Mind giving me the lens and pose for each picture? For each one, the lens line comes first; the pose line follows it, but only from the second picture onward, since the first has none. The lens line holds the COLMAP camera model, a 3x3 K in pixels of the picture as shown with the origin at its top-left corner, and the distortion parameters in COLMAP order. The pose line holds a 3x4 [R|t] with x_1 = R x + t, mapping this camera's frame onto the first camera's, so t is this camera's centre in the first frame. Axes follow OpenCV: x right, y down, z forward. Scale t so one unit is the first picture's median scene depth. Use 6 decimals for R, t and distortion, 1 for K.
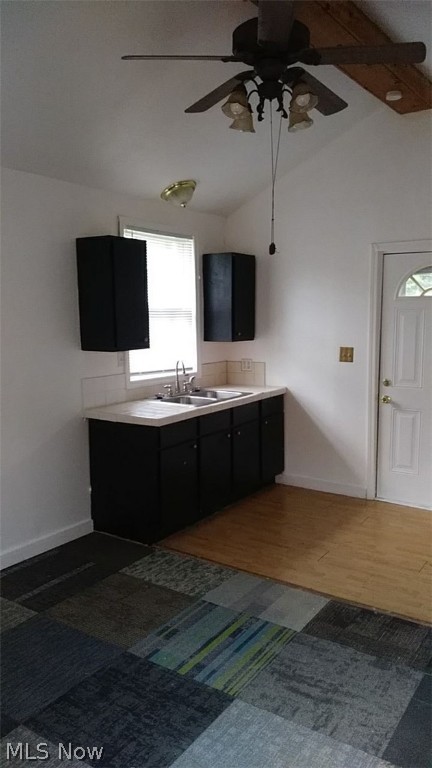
lens RADIAL K [[579.8, 0, 215.3], [0, 579.8, 389.3], [0, 0, 1]] dist [0.046494, -0.088280]
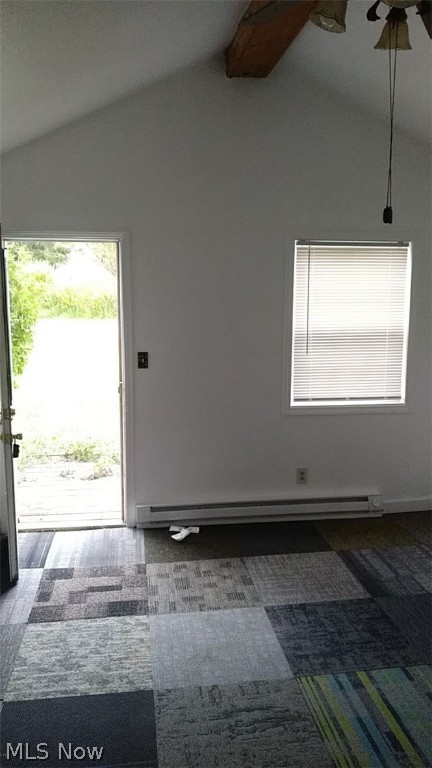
lens RADIAL K [[579.8, 0, 215.3], [0, 579.8, 389.3], [0, 0, 1]] dist [0.046494, -0.088280]
pose [[-0.738064, 0.109267, -0.665825, 0.745089], [-0.084458, 0.964078, 0.251834, -0.209084], [0.669424, 0.242104, -0.702322, 1.446631]]
